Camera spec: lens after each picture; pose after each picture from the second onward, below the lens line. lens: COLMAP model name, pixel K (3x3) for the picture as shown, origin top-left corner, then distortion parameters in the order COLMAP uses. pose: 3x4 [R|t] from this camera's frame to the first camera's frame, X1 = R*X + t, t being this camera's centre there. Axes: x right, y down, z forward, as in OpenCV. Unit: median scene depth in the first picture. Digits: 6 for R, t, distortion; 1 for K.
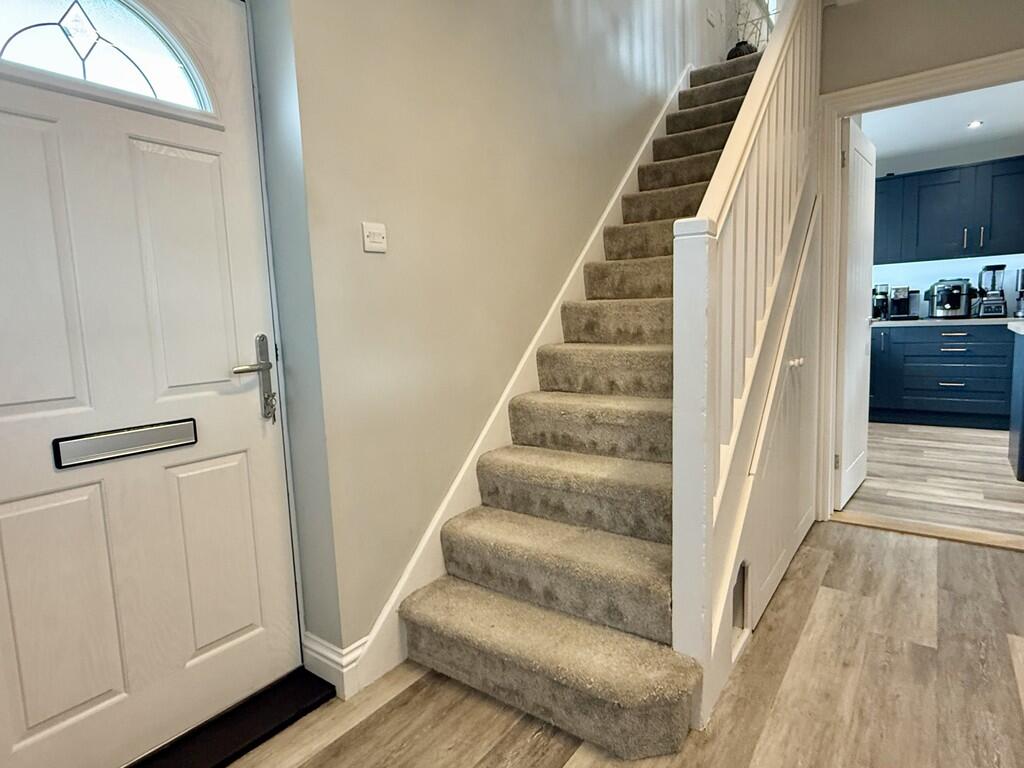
lens RADIAL K [[565.5, 0, 507.9], [0, 565.5, 378.9], [0, 0, 1]] dist [0.005820, 0.000596]
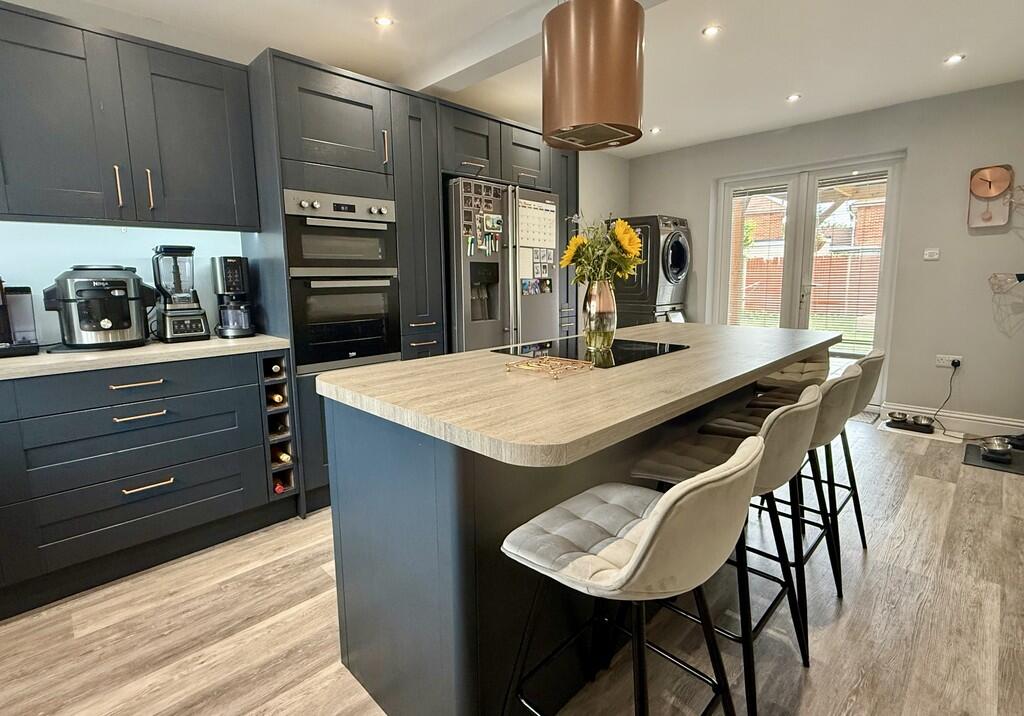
lens RADIAL K [[489.1, 0, 508.7], [0, 489.1, 341.1], [0, 0, 1]] dist [0.001116, -0.001124]
pose [[0.144909, -0.091776, 0.985179, 0.422195], [0.118007, 0.990185, 0.074885, -0.104650], [-0.982383, 0.105407, 0.154317, 0.611004]]
